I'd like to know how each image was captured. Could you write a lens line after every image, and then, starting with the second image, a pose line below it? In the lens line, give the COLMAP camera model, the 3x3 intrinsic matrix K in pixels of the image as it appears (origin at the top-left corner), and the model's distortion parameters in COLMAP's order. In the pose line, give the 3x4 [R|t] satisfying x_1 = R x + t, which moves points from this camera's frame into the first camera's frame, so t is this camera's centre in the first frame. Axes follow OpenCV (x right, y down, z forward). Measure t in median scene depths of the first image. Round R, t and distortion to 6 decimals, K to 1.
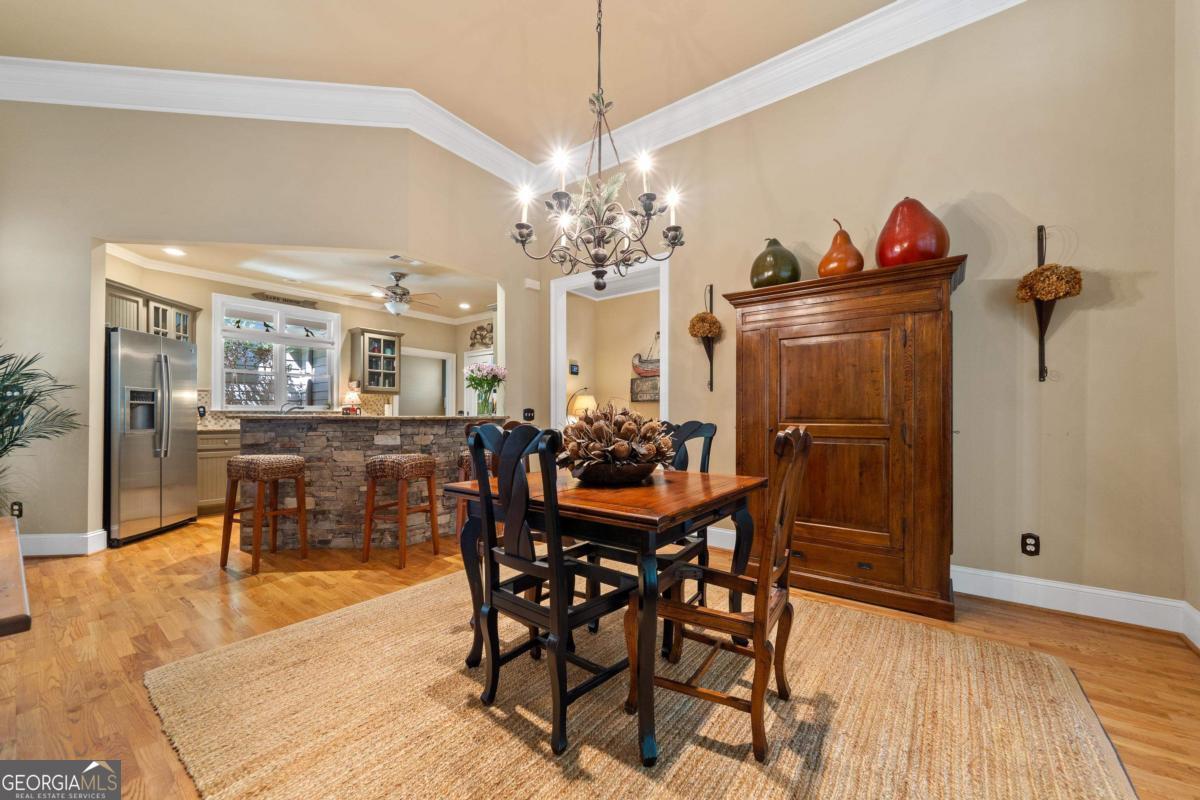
lens RADIAL K [[461.2, 0, 593.5], [0, 461.2, 412.3], [0, 0, 1]] dist [-0.000905, 0.000103]
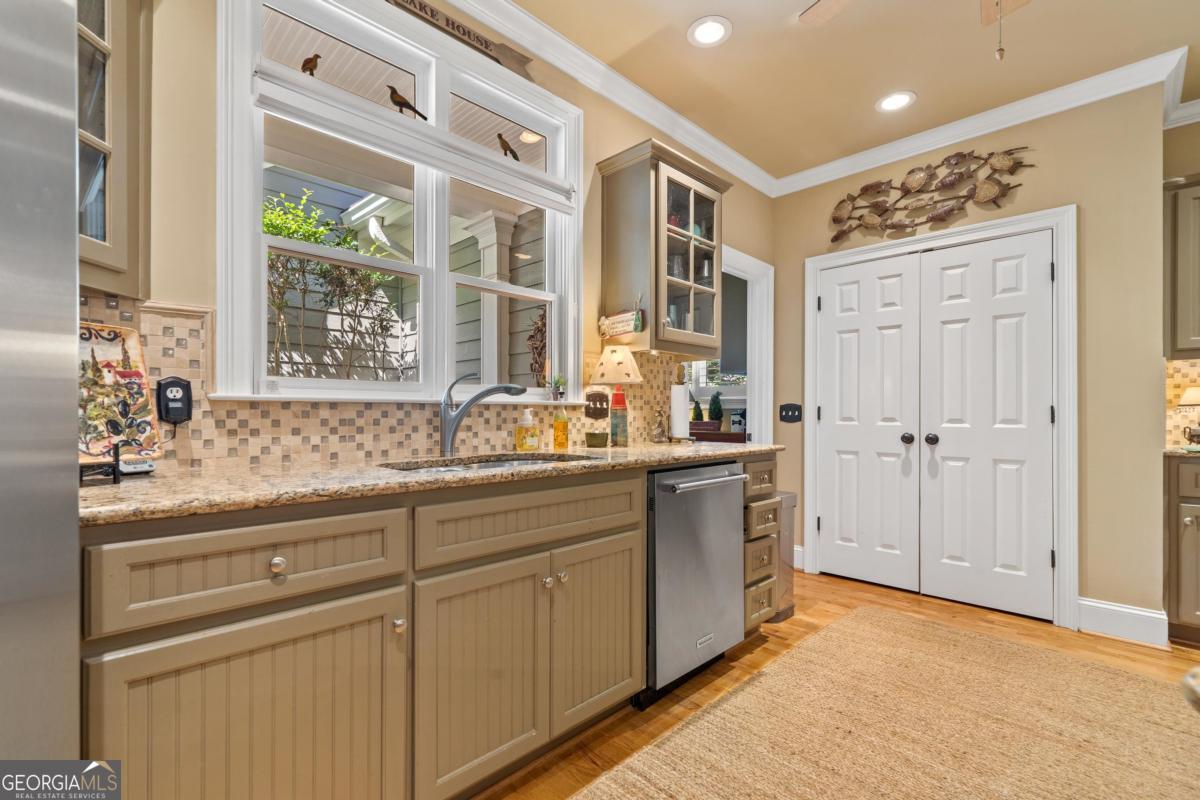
lens RADIAL K [[537.6, 0, 597.8], [0, 537.6, 413.2], [0, 0, 1]] dist [-0.000175, -0.000007]
pose [[0.993177, -0.002186, -0.116596, -0.497641], [0.002769, 0.999984, 0.004842, 0.002943], [0.116583, -0.005132, 0.993168, 0.619885]]
